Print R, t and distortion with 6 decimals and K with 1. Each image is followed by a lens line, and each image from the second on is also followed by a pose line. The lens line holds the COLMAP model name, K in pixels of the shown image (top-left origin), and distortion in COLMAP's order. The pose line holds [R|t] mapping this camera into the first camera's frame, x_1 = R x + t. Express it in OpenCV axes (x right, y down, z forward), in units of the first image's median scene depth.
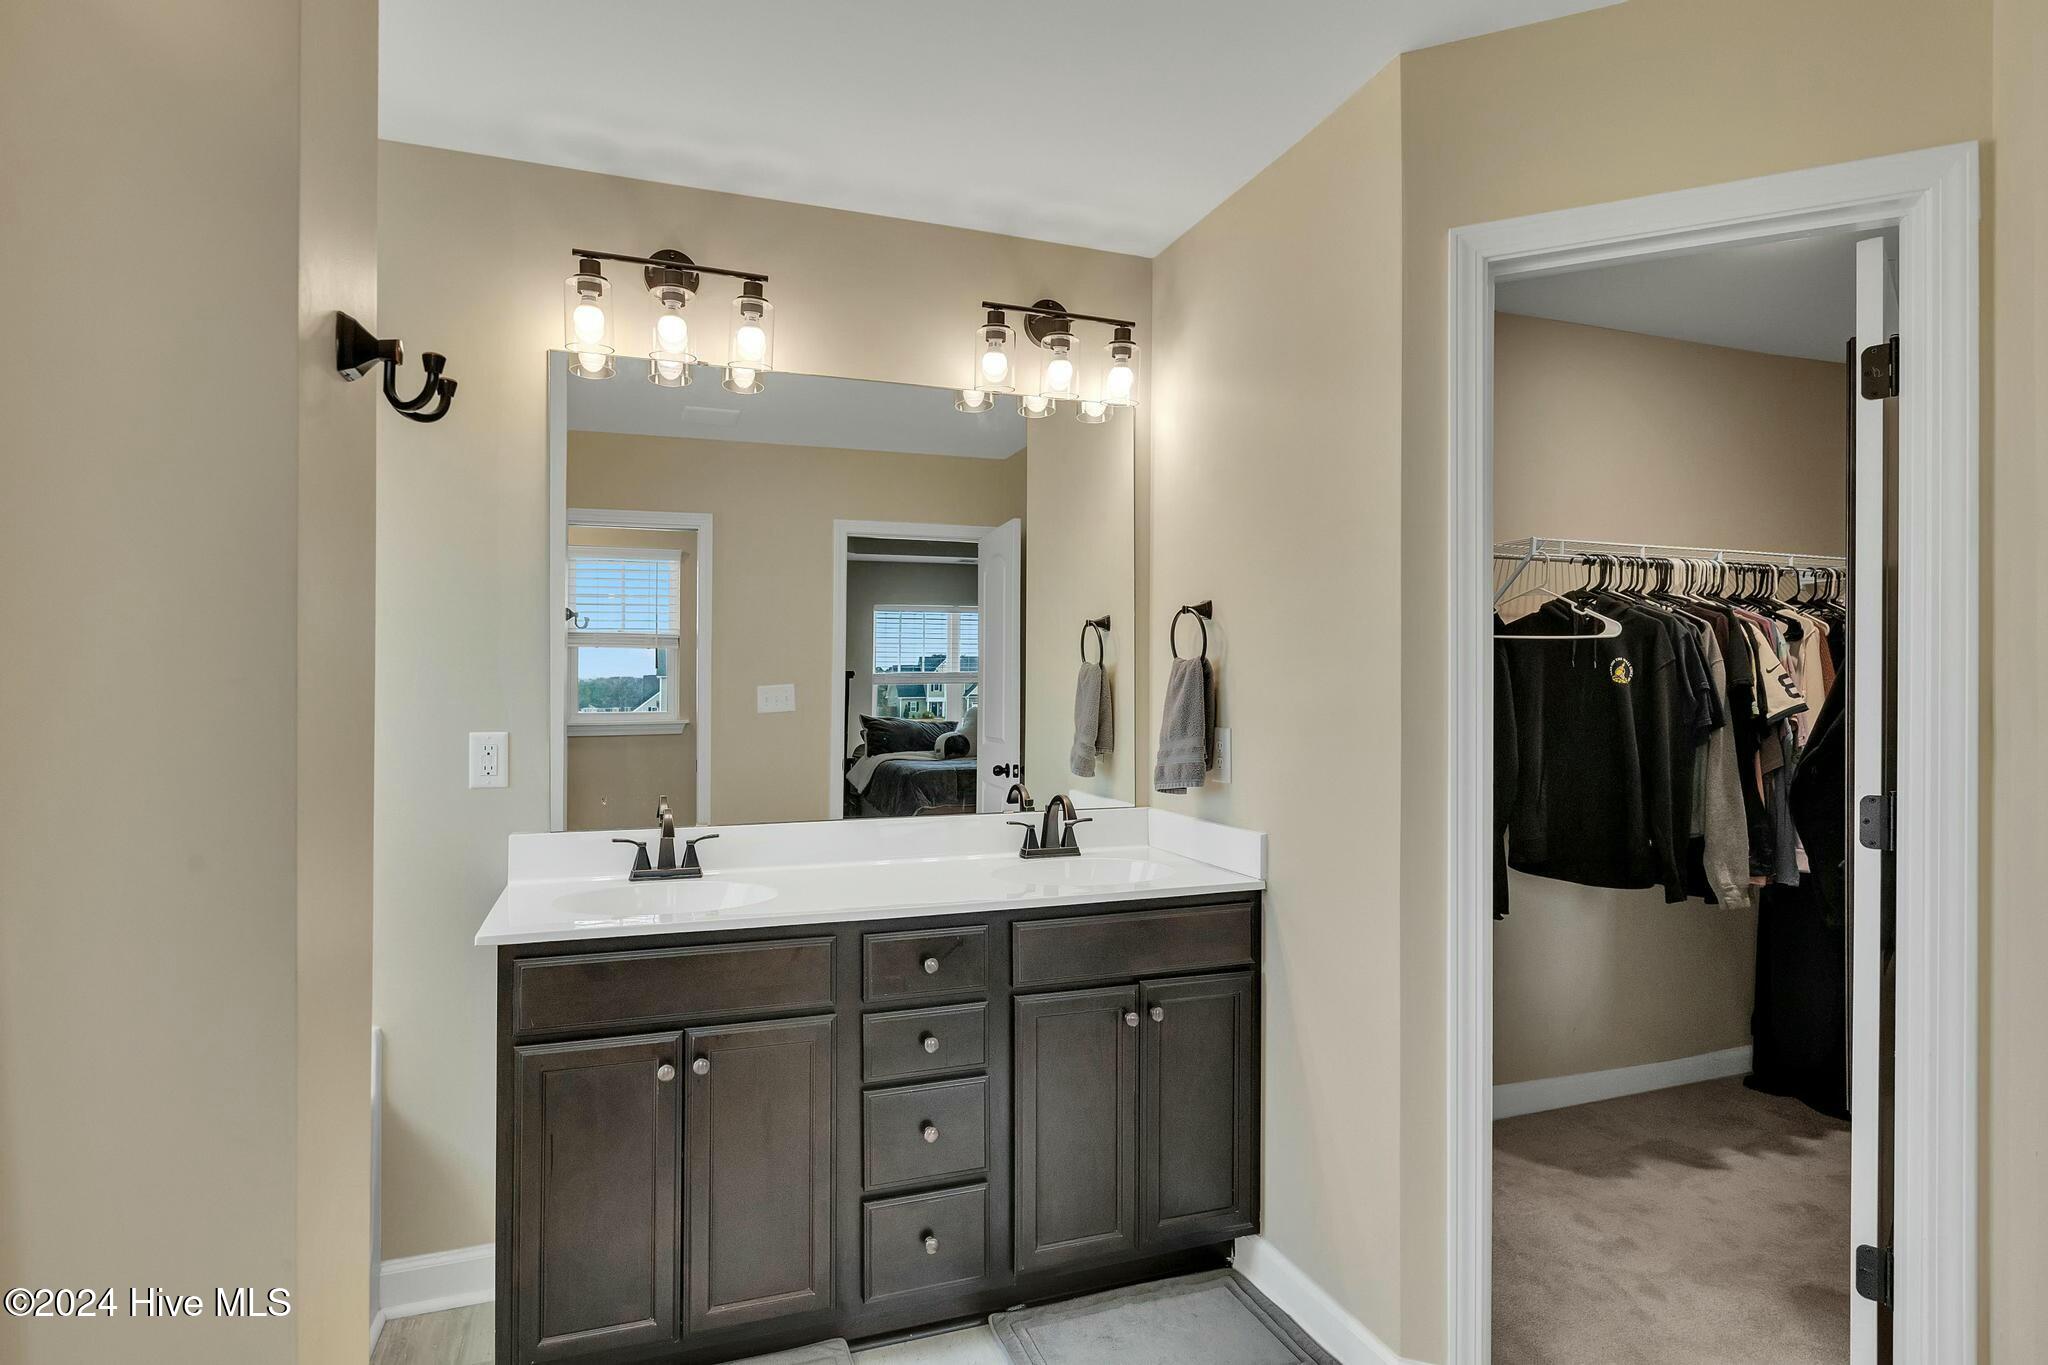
lens RADIAL K [[1073.9, 0, 1008.8], [0, 1073.9, 688.5], [0, 0, 1]] dist [-0.000045, -0.000431]
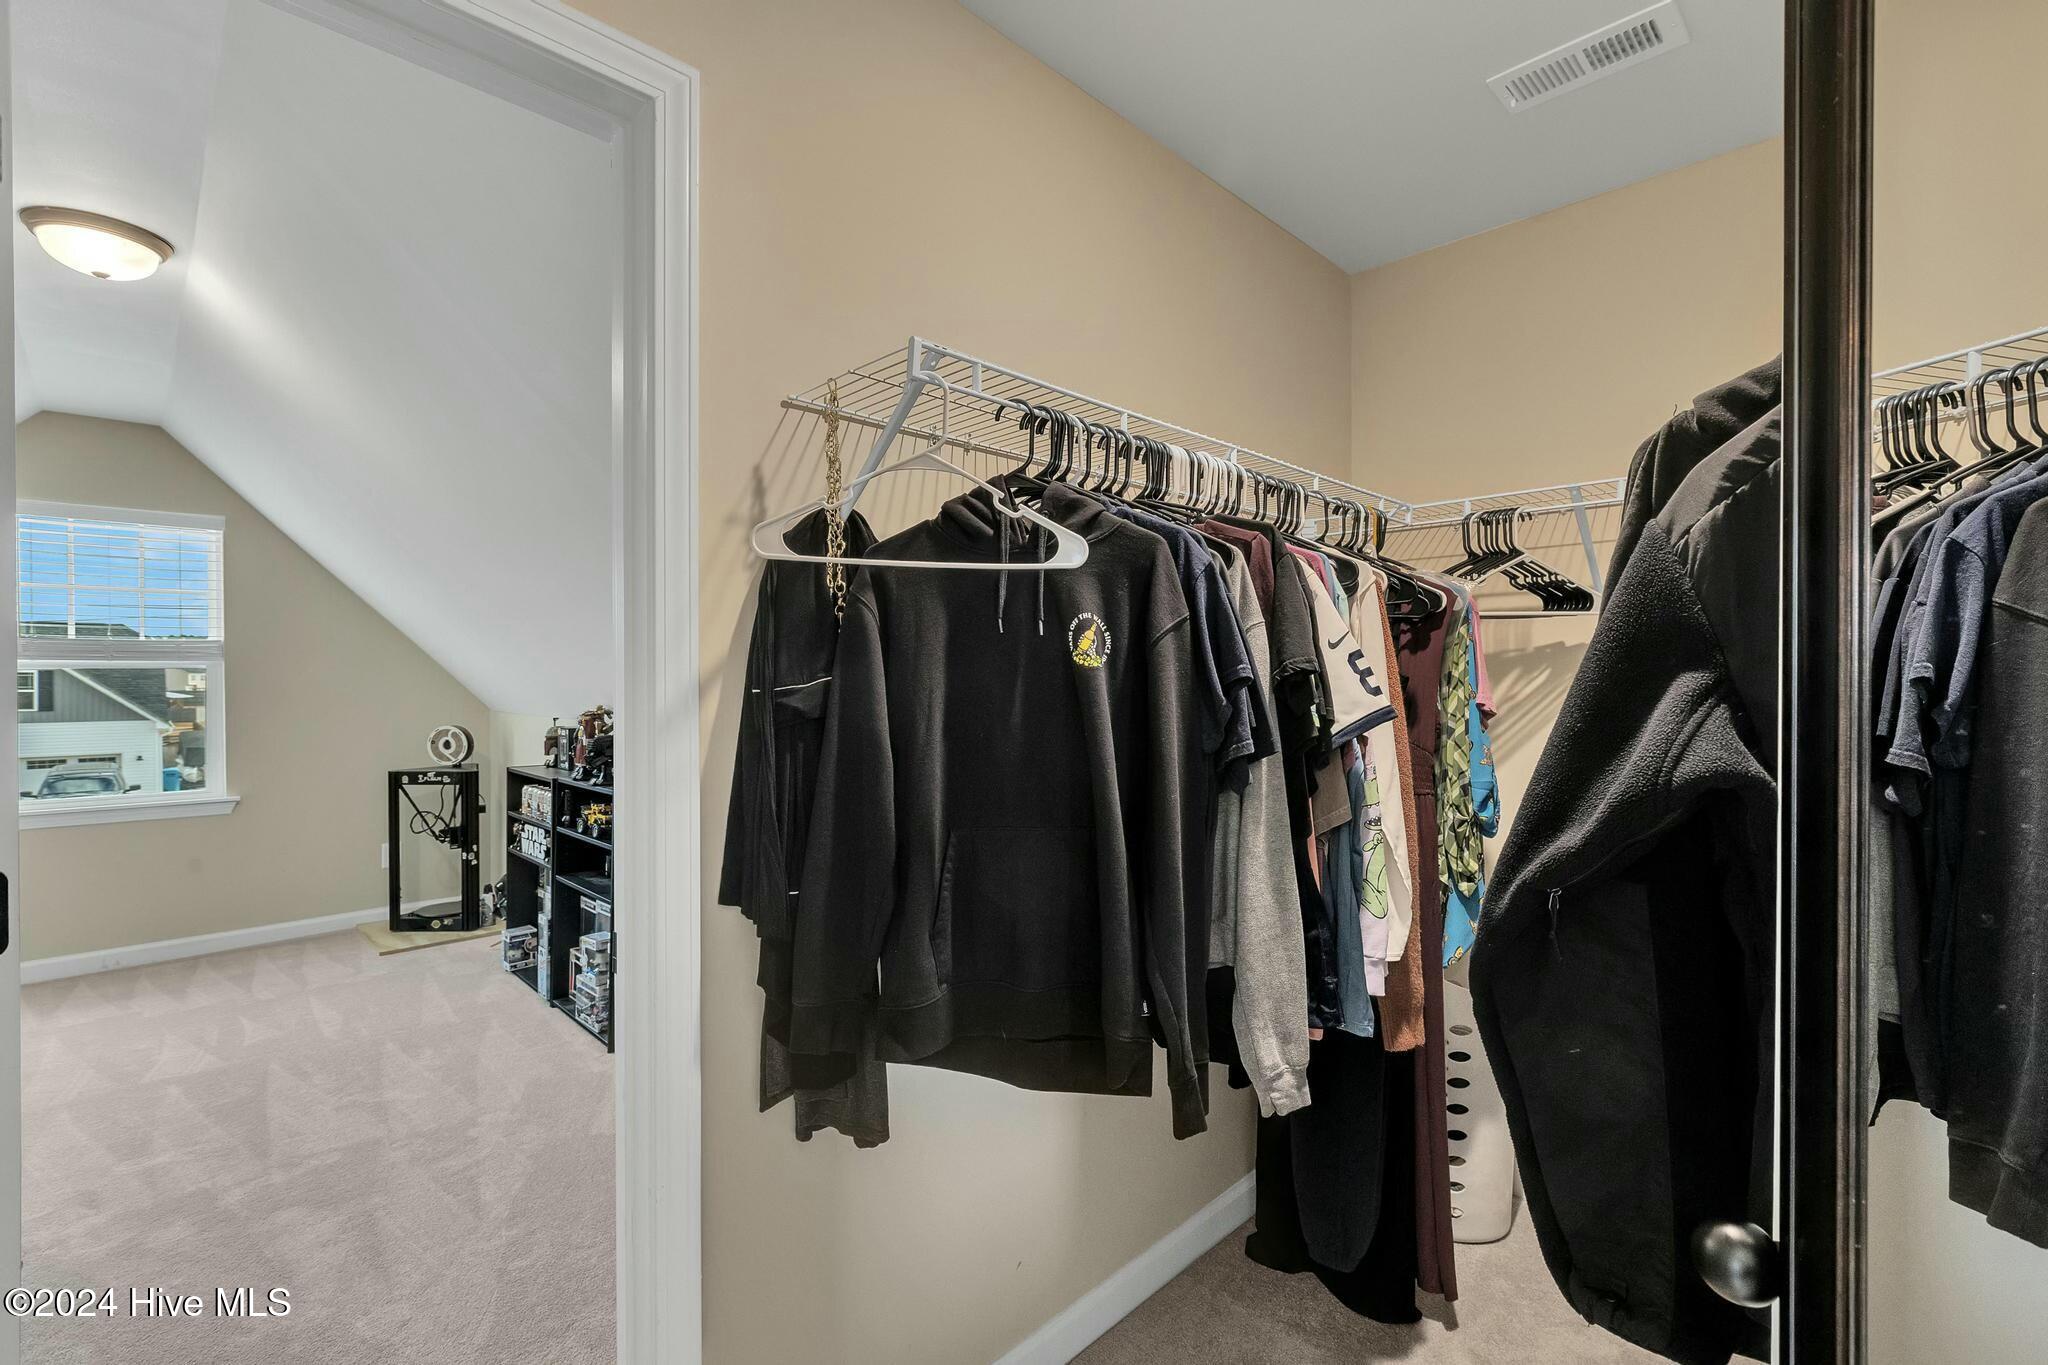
lens RADIAL K [[921.4, 0, 1033.4], [0, 921.4, 690.0], [0, 0, 1]] dist [0.001110, -0.000415]
pose [[0.898718, -0.006255, 0.438482, 0.370453], [0.004420, 0.999977, 0.005206, 0.002835], [-0.438505, -0.002741, 0.898725, 0.647057]]
